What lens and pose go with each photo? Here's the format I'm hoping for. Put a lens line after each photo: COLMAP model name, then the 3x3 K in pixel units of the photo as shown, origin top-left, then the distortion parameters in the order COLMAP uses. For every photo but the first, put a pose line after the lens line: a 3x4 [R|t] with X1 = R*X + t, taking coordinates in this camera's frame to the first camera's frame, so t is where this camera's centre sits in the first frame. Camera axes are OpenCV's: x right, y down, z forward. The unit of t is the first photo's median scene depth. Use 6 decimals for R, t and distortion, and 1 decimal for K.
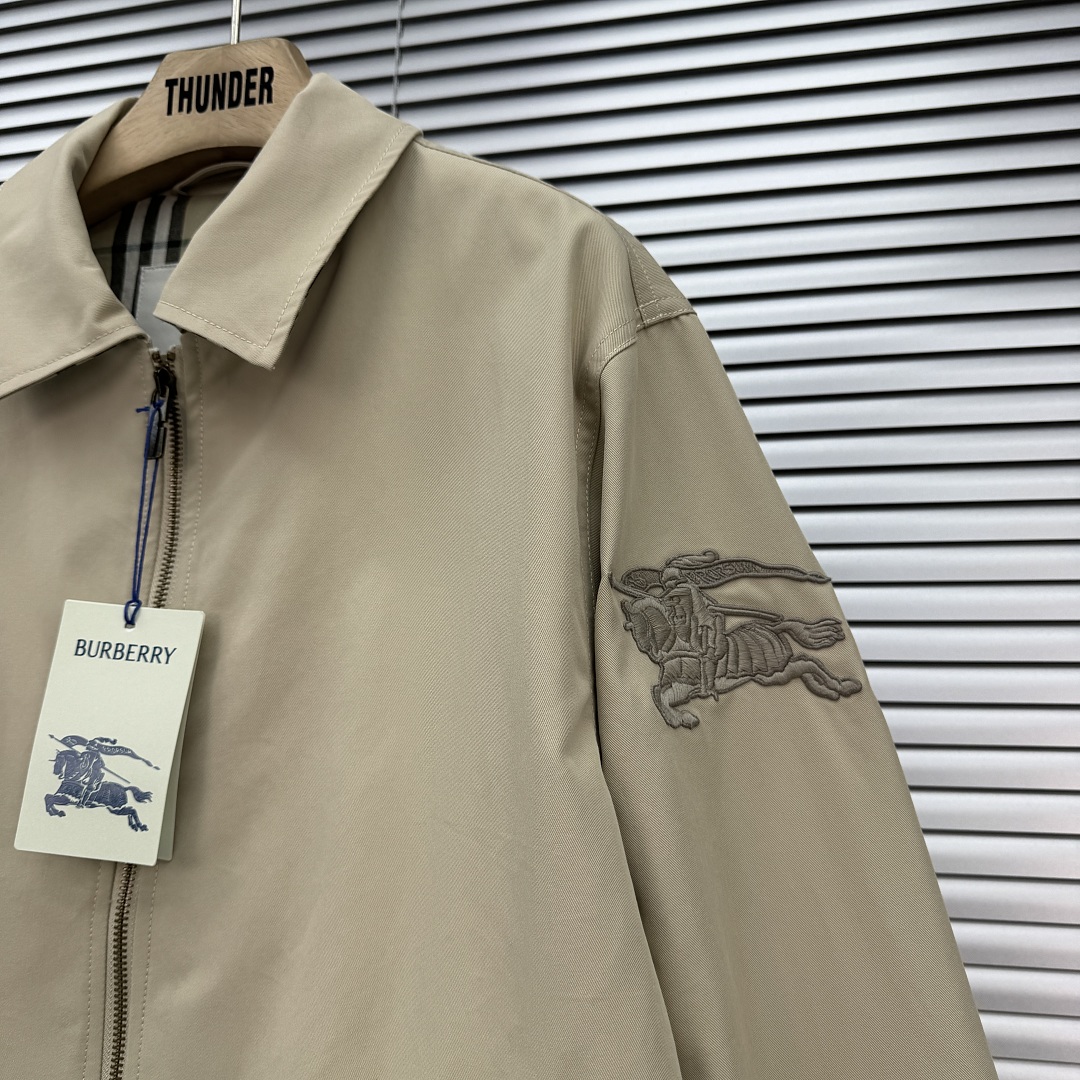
lens RADIAL K [[1040.5, 0, 540.0], [0, 1040.5, 540.0], [0, 0, 1]] dist [-0.023025, -0.013592]
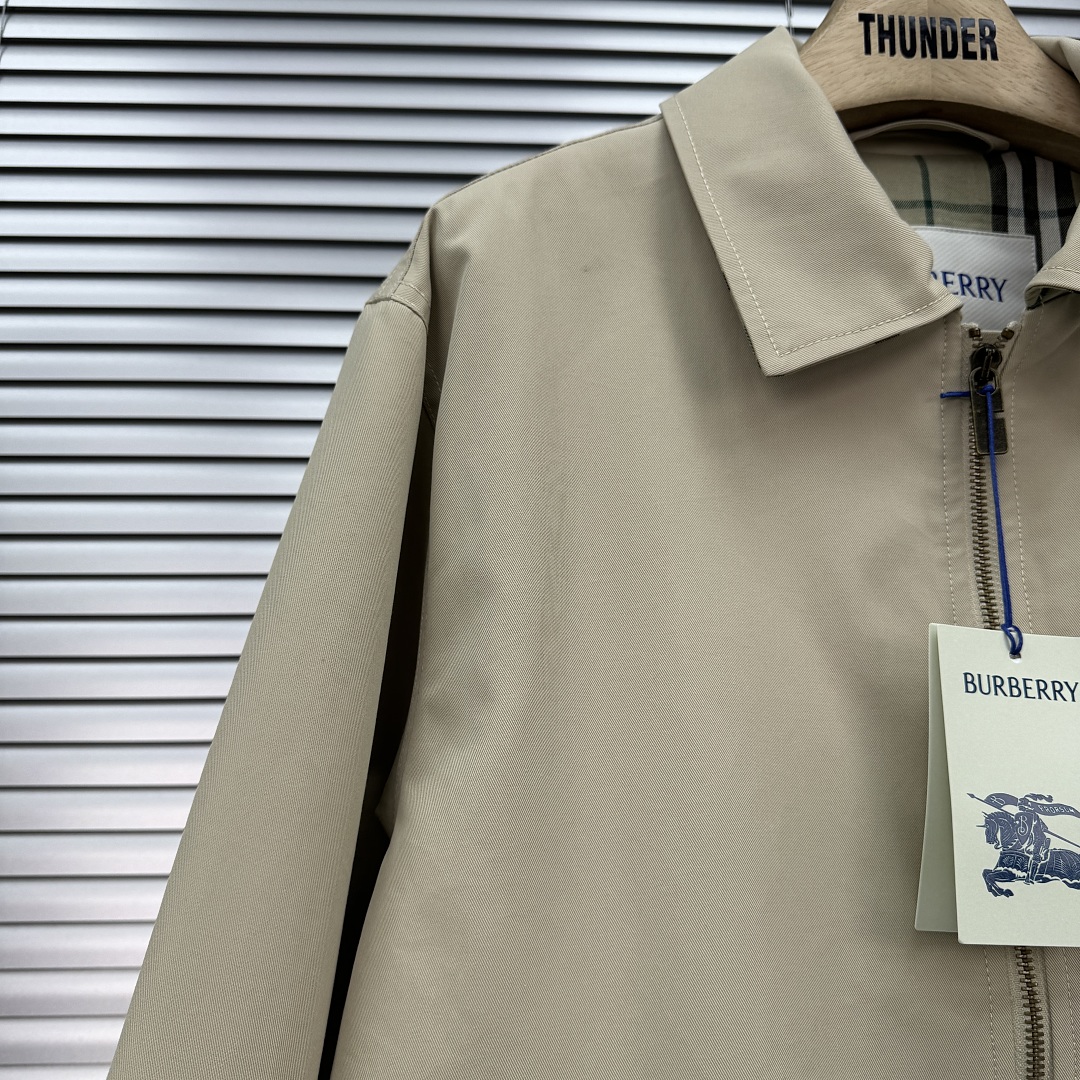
lens RADIAL K [[1040.5, 0, 540.0], [0, 1040.5, 540.0], [0, 0, 1]] dist [-0.023025, -0.013592]
pose [[0.964567, 0.031683, 0.261928, -0.946590], [-0.023683, 0.999153, -0.033643, 0.026946], [-0.262772, 0.026248, 0.964501, 0.297482]]
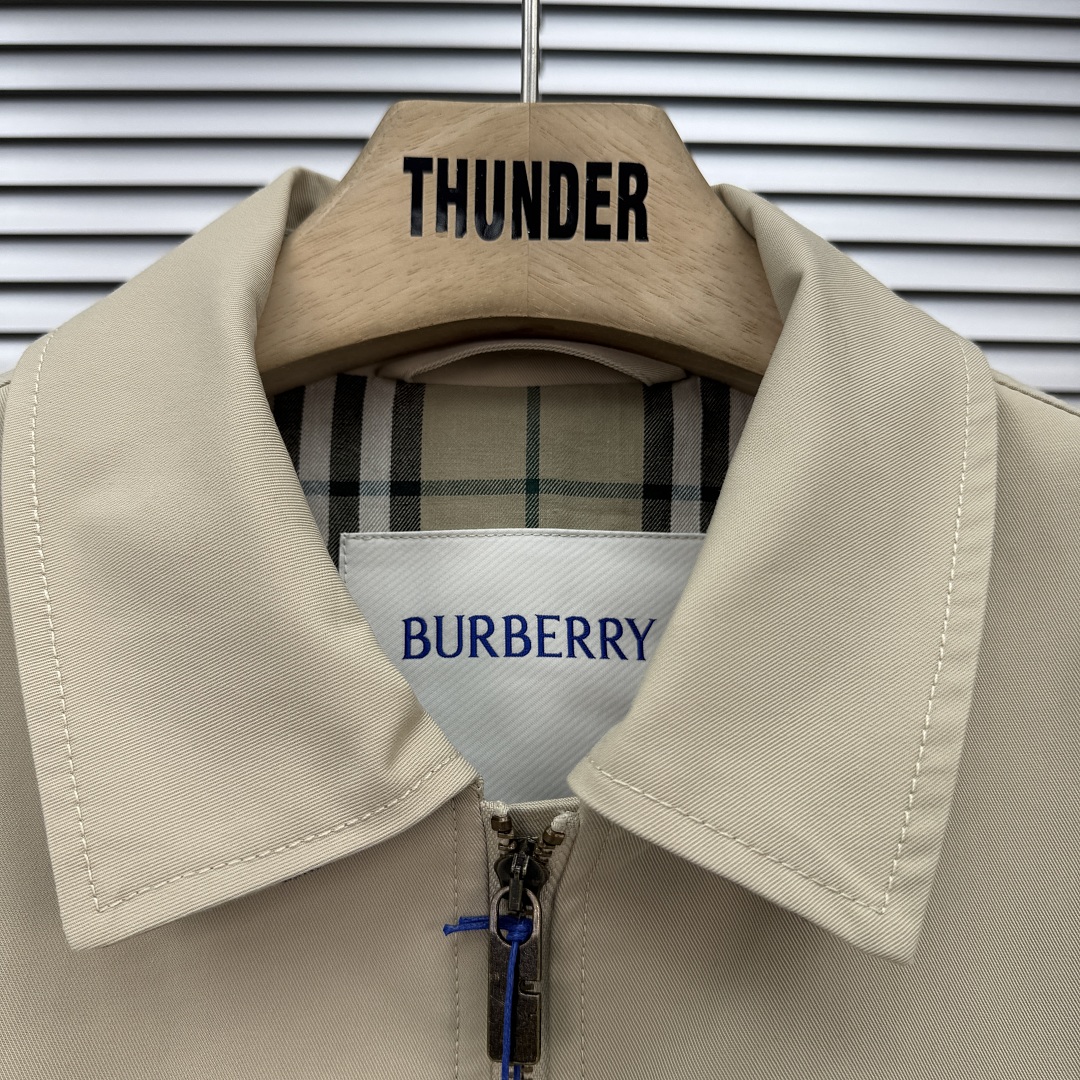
lens RADIAL K [[1039.3, 0, 540.0], [0, 1039.3, 540.0], [0, 0, 1]] dist [0.054917, -0.006613]
pose [[0.968709, 0.009323, 0.248024, -0.483300], [-0.024574, 0.997987, 0.058467, -0.339381], [-0.246980, -0.062732, 0.966988, 0.566573]]
